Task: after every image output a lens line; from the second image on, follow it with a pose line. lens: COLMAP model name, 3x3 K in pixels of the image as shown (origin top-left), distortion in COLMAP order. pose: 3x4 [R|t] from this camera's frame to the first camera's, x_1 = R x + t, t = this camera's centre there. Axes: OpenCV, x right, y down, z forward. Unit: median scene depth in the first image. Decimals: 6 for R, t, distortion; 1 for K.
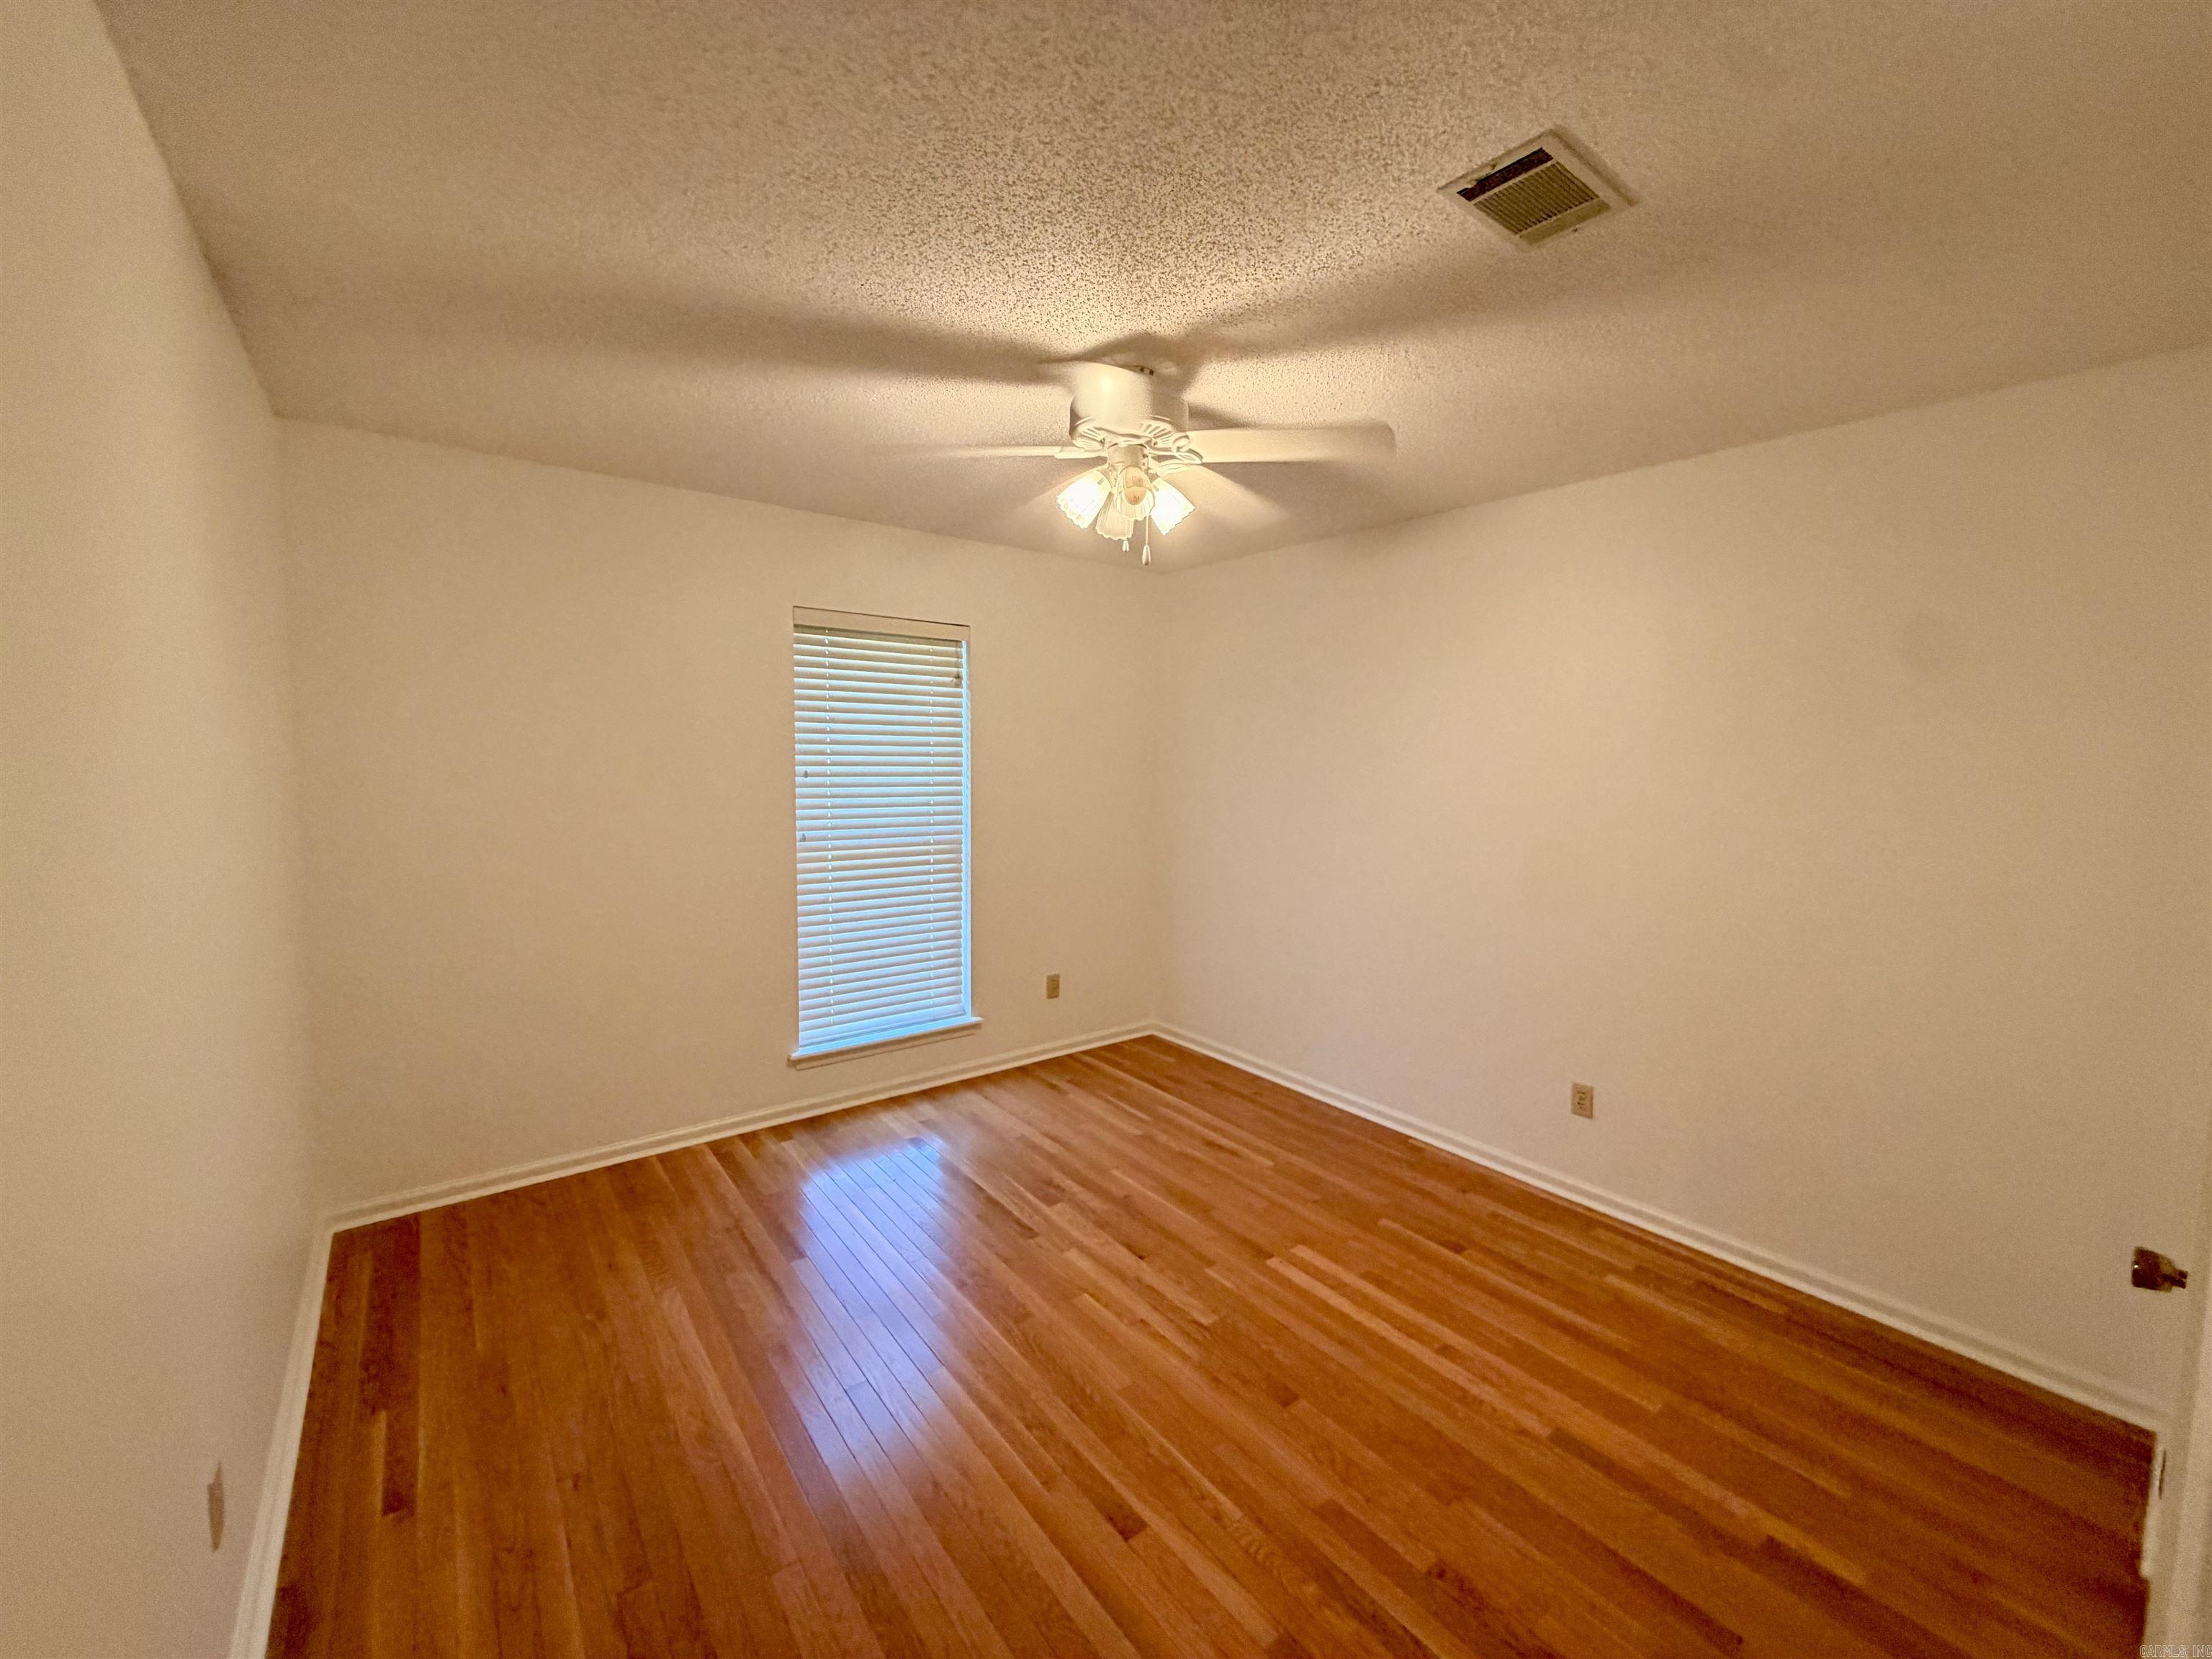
lens RADIAL K [[884.5, 0, 1102.0], [0, 884.5, 830.1], [0, 0, 1]] dist [0.000931, 0.000137]
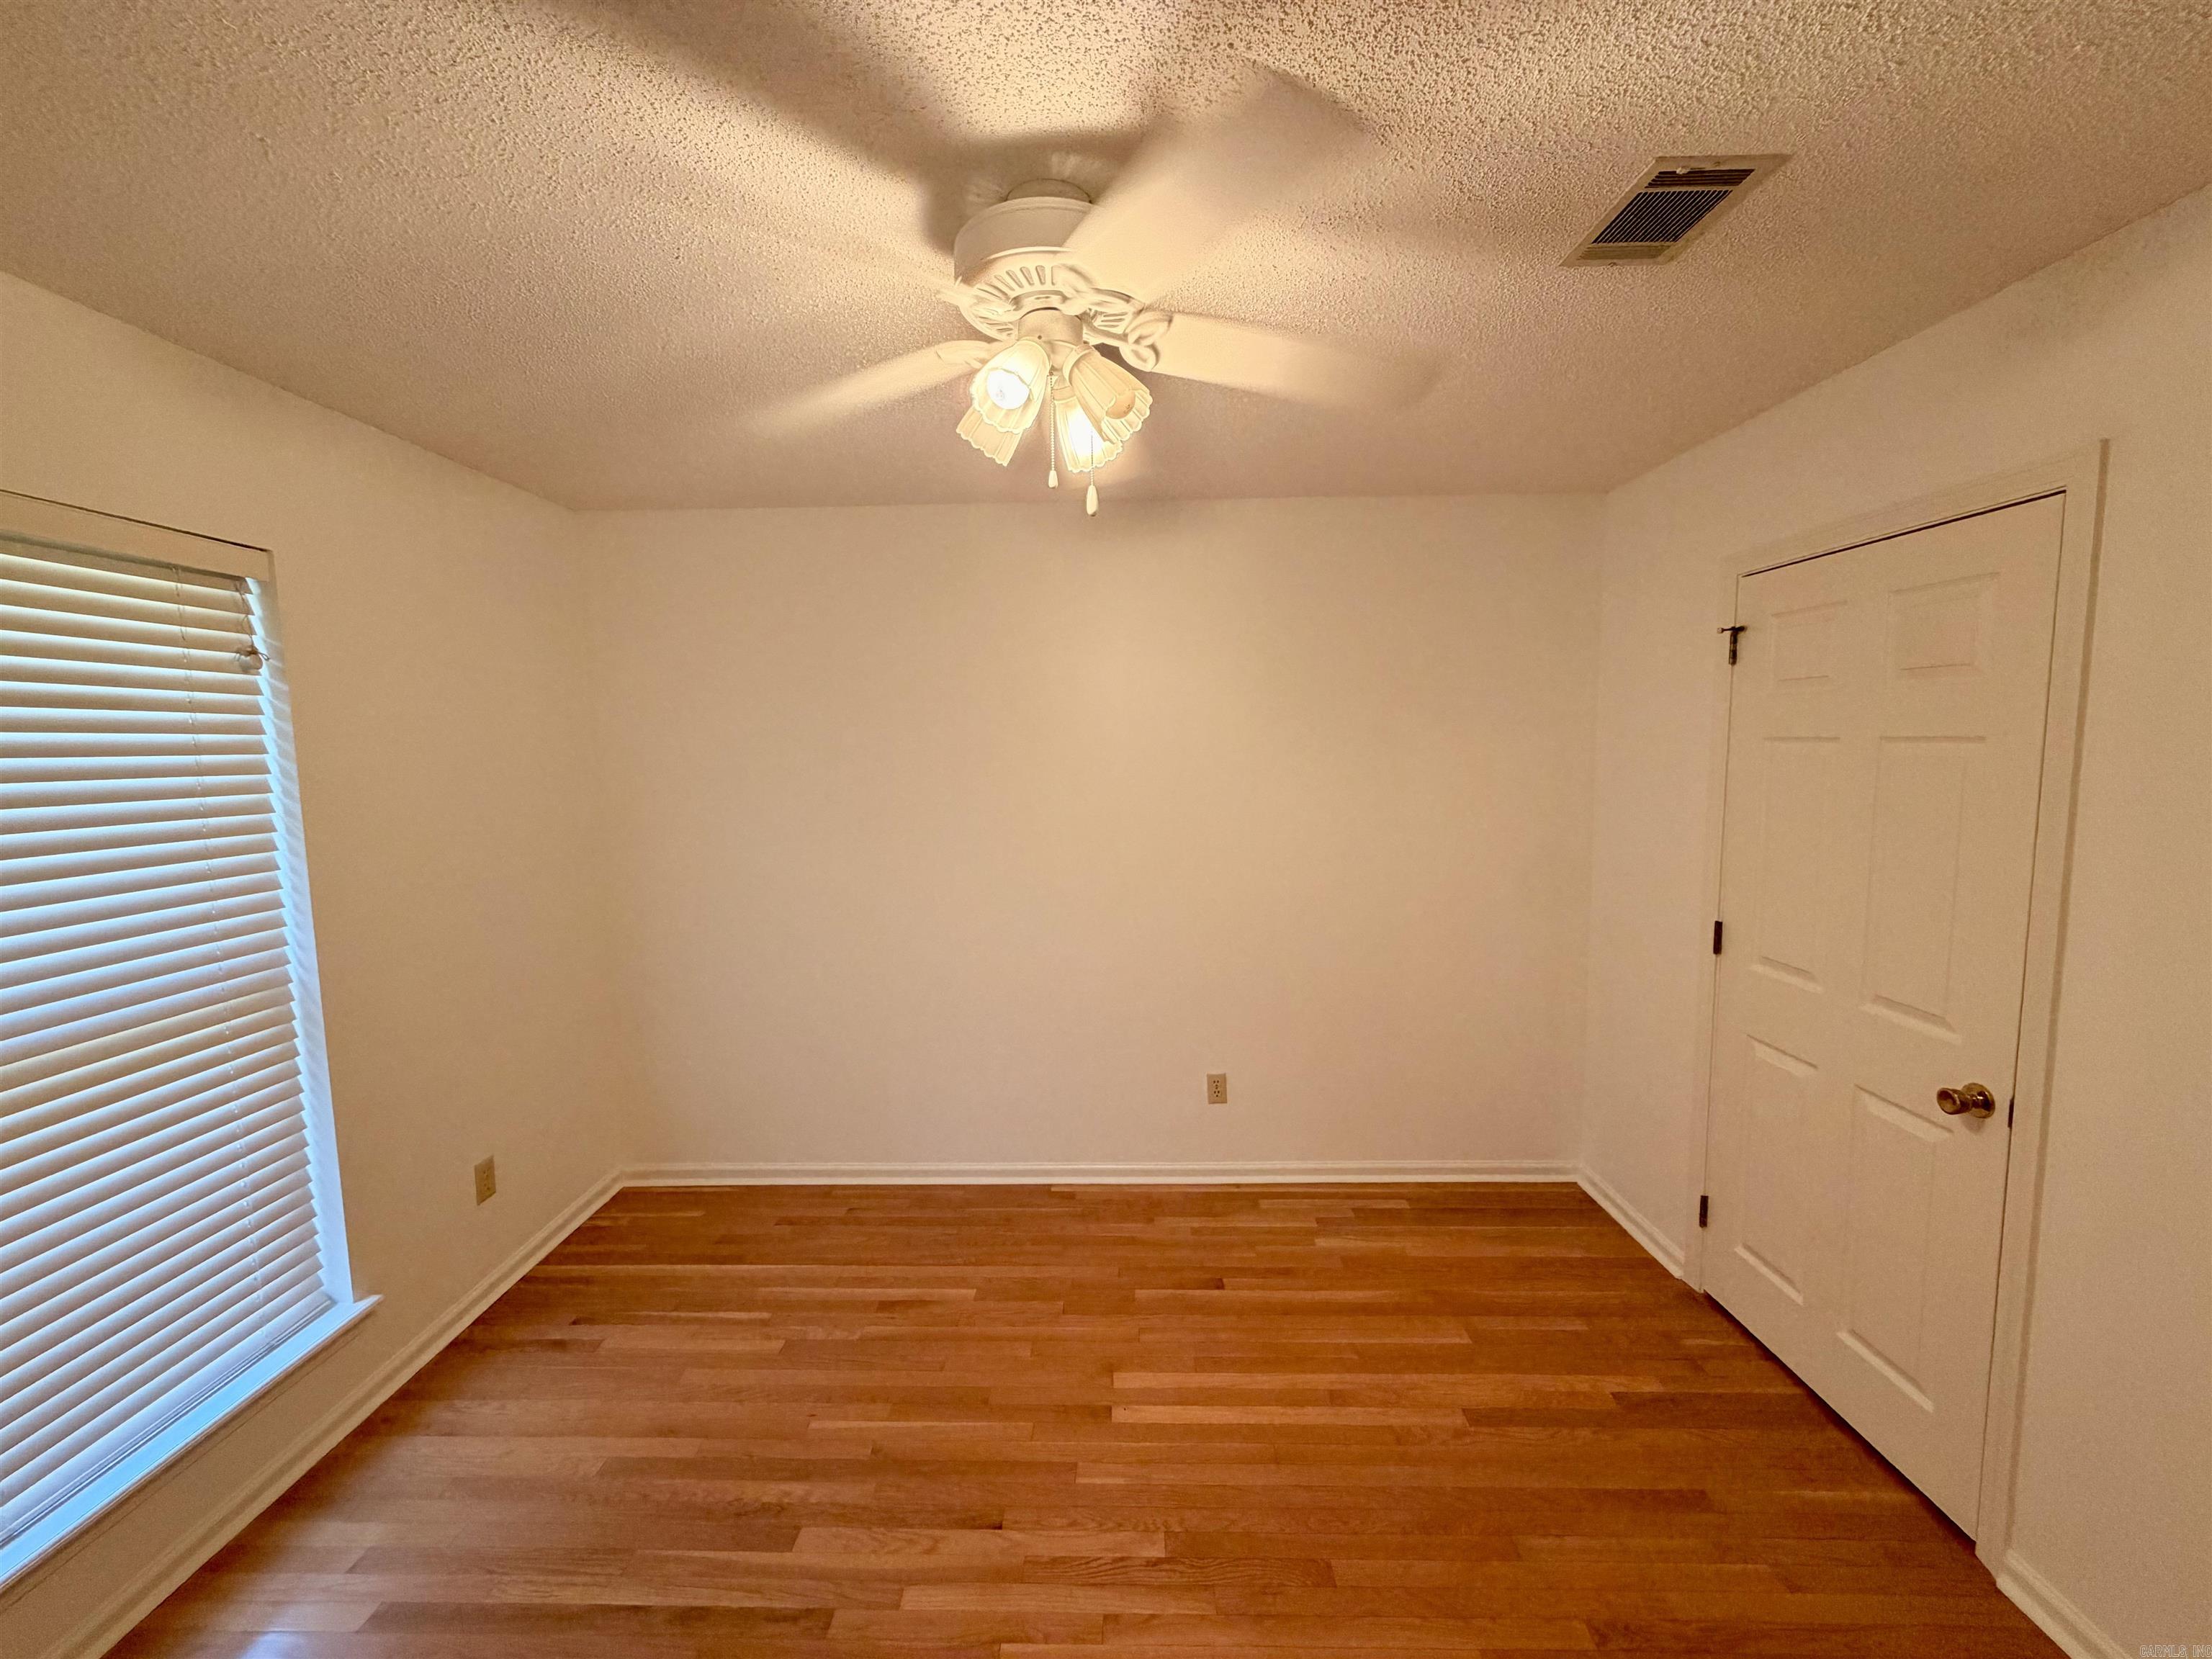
lens RADIAL K [[884.5, 0, 1102.0], [0, 884.5, 830.1], [0, 0, 1]] dist [0.000931, 0.000137]
pose [[0.625662, -0.101060, 0.773520, -0.339924], [0.092373, 0.994195, 0.055175, -0.076375], [-0.774605, 0.036932, 0.631366, 0.428563]]
